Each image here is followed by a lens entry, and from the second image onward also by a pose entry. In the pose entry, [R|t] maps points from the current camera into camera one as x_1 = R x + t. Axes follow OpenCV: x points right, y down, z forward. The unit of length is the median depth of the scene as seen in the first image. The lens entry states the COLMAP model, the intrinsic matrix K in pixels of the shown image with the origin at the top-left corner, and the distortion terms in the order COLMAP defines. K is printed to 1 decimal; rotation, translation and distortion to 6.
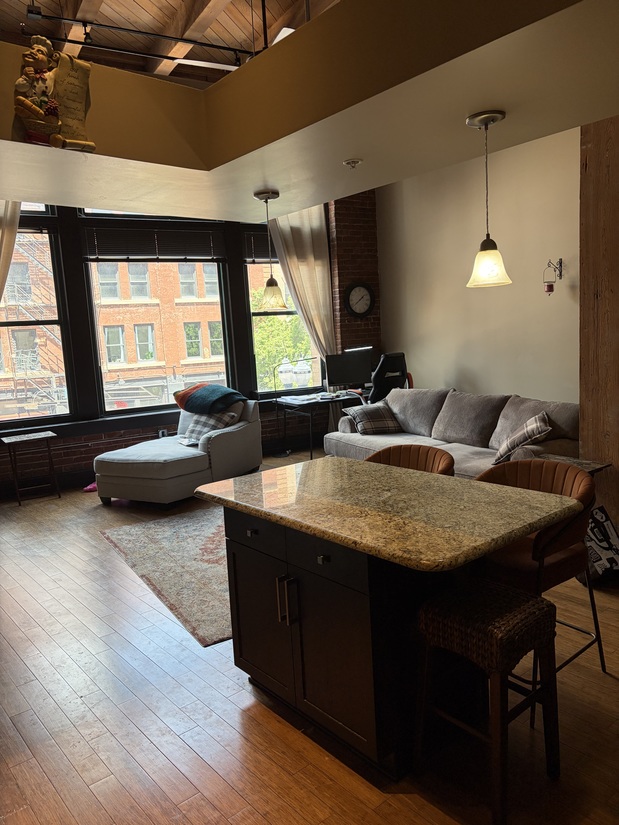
lens RADIAL K [[626.0, 0, 309.5], [0, 626.0, 412.5], [0, 0, 1]] dist [0.045608, -0.069350]
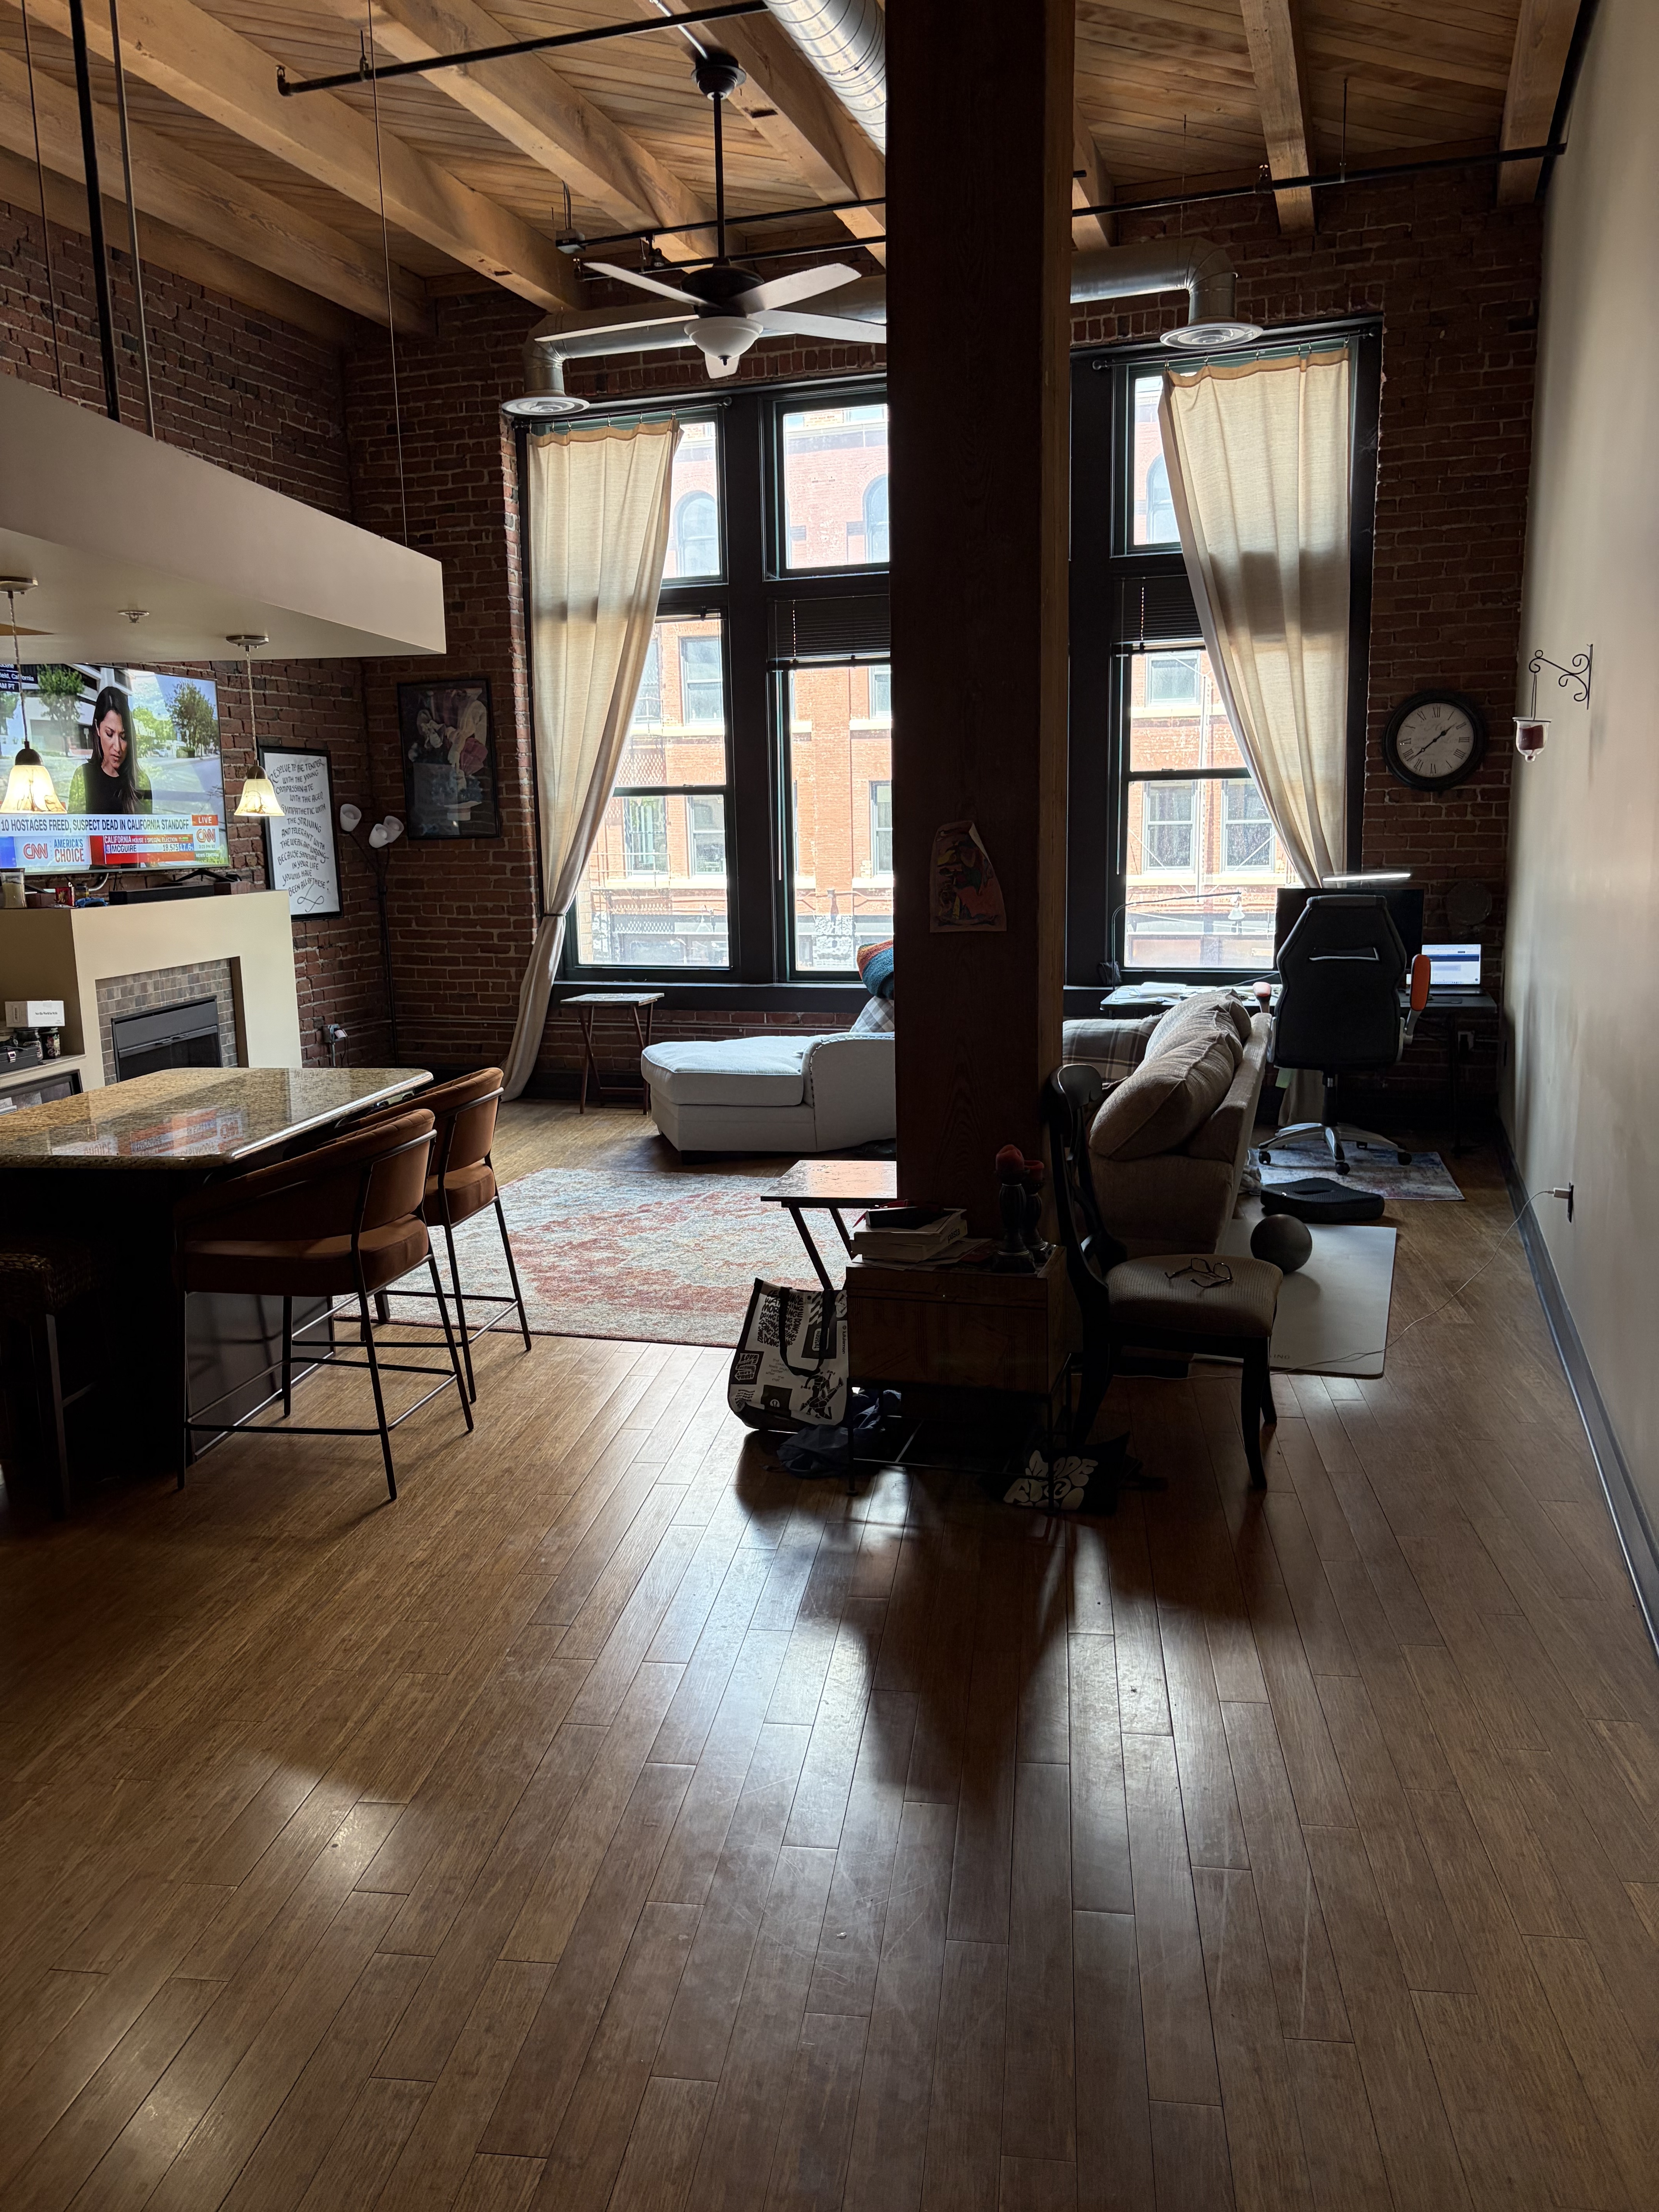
lens RADIAL K [[1678.5, 0, 829.5], [0, 1678.5, 1106.0], [0, 0, 1]] dist [0.045608, -0.069350]
pose [[0.678623, 0.164566, -0.715813, 0.602871], [-0.111533, 0.986363, 0.121028, -0.054362], [0.725969, -0.002296, 0.687724, 0.089089]]
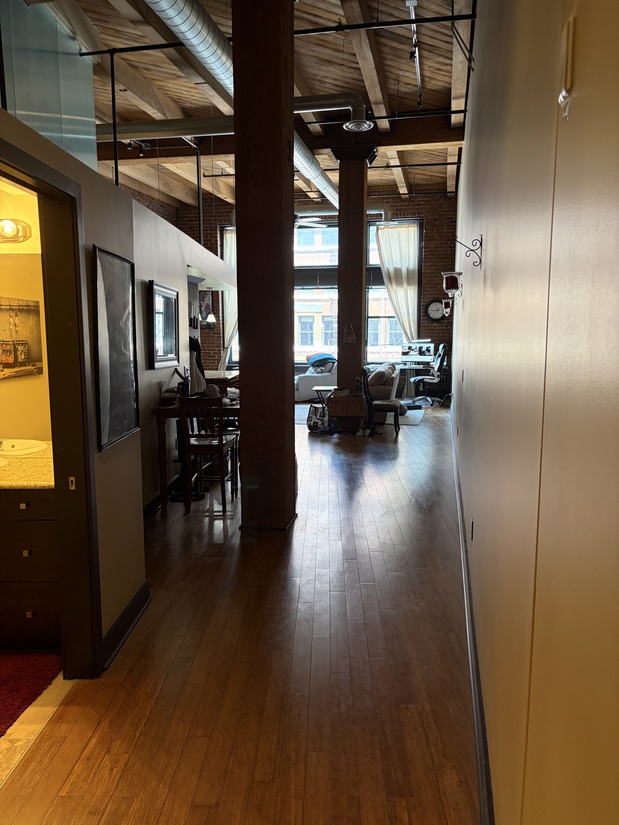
lens RADIAL K [[626.0, 0, 309.5], [0, 626.0, 412.5], [0, 0, 1]] dist [0.045608, -0.069350]
pose [[0.750036, 0.142085, -0.645955, 0.936739], [-0.126142, 0.989456, 0.071176, 0.000246], [0.649257, 0.028098, 0.760050, -0.408913]]
